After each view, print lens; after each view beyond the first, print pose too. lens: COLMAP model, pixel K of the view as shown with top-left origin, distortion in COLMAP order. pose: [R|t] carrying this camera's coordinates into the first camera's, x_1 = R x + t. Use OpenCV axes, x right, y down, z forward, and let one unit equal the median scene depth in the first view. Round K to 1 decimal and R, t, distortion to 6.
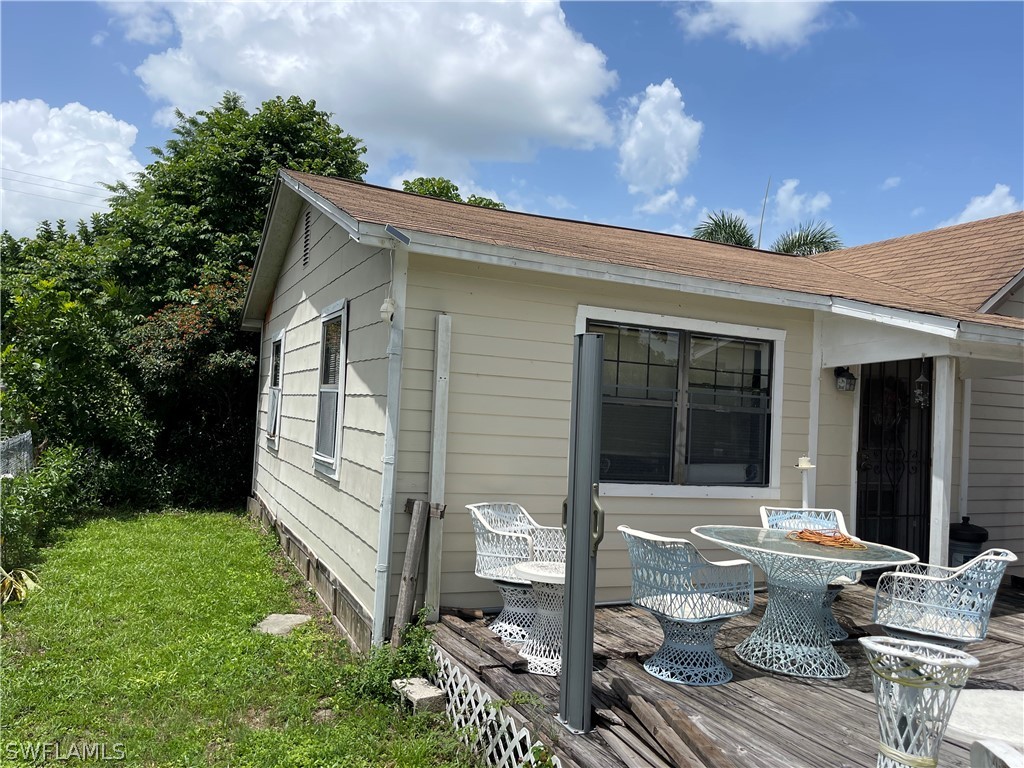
lens RADIAL K [[775.5, 0, 511.7], [0, 775.5, 383.8], [0, 0, 1]] dist [0.001373, 0.000114]
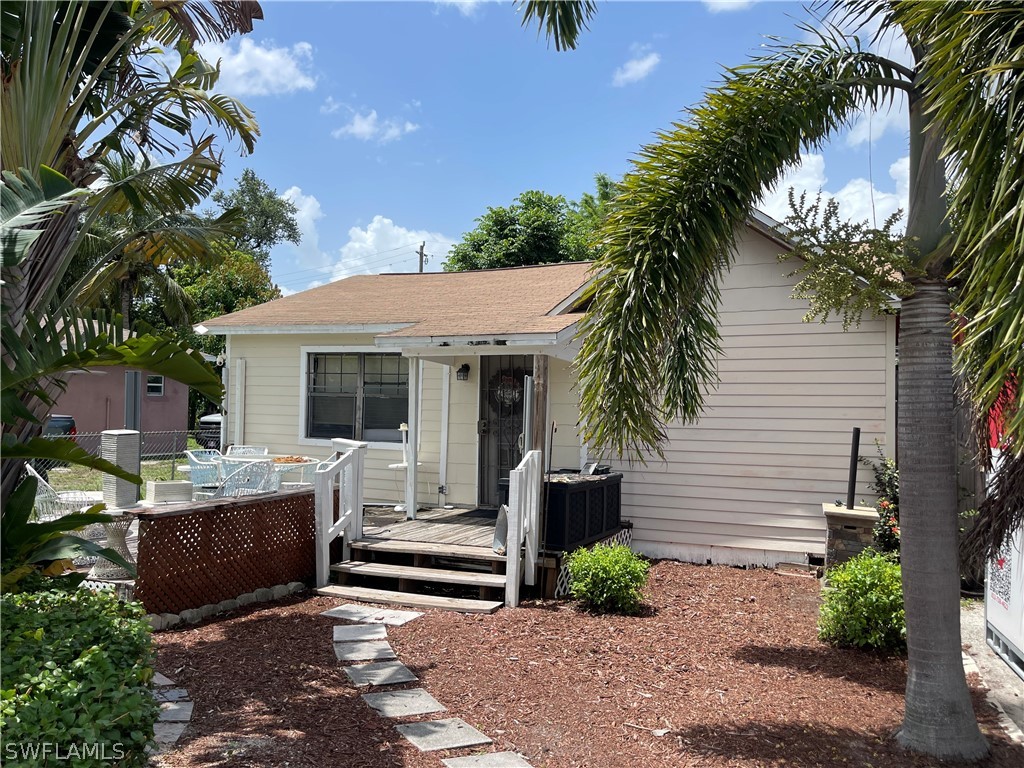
lens RADIAL K [[775.5, 0, 512.1], [0, 775.5, 384.6], [0, 0, 1]] dist [0.001373, 0.000114]
pose [[0.688980, -0.063313, -0.722009, 1.719095], [0.043779, 0.997994, -0.045737, 0.098267], [0.723457, -0.000097, 0.690370, 0.042648]]
